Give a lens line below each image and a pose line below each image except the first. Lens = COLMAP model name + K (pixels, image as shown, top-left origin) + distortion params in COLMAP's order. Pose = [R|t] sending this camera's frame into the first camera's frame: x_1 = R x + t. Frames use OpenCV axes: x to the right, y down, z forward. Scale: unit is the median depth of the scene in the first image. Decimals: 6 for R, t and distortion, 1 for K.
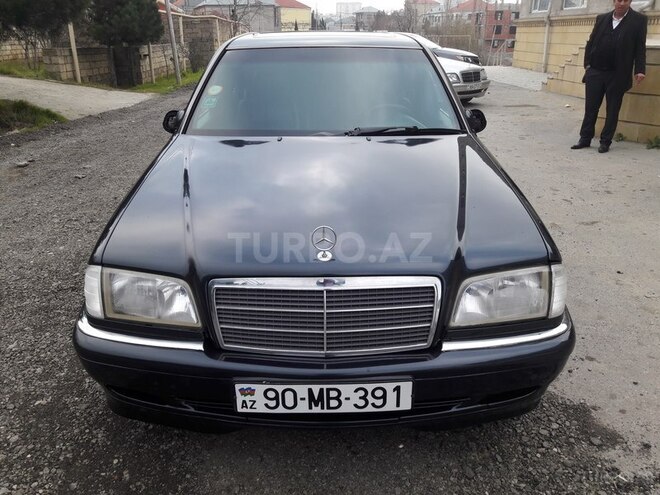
lens RADIAL K [[532.7, 0, 330.0], [0, 532.7, 247.5], [0, 0, 1]] dist [0.067937, -0.113918]
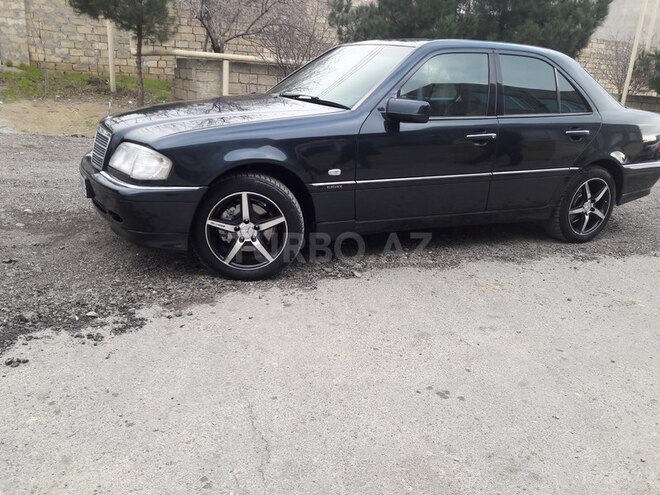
lens RADIAL K [[541.9, 0, 330.0], [0, 541.9, 247.5], [0, 0, 1]] dist [0.080140, -0.128233]
pose [[0.444515, 0.301671, -0.843446, 1.921907], [-0.387928, 0.913540, 0.122295, -0.098327], [0.807415, 0.272834, 0.523109, 0.614277]]
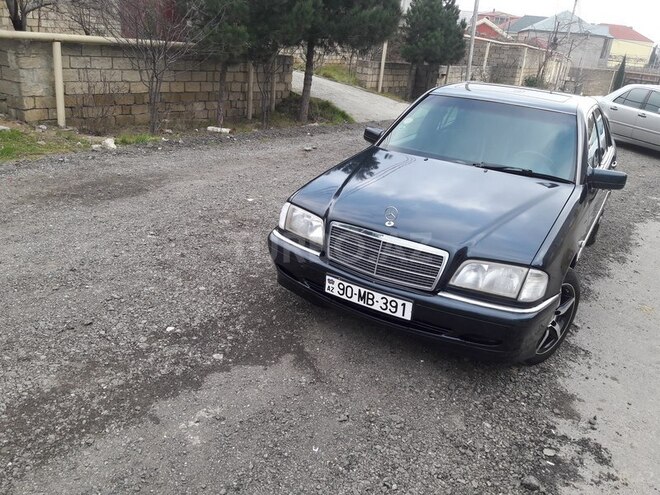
lens RADIAL K [[539.1, 0, 330.0], [0, 539.1, 247.5], [0, 0, 1]] dist [0.070322, -0.118503]
pose [[0.851684, 0.264350, -0.452497, 0.557654], [-0.279052, 0.959624, 0.035387, 0.072804], [0.443581, 0.096132, 0.891064, -0.588192]]
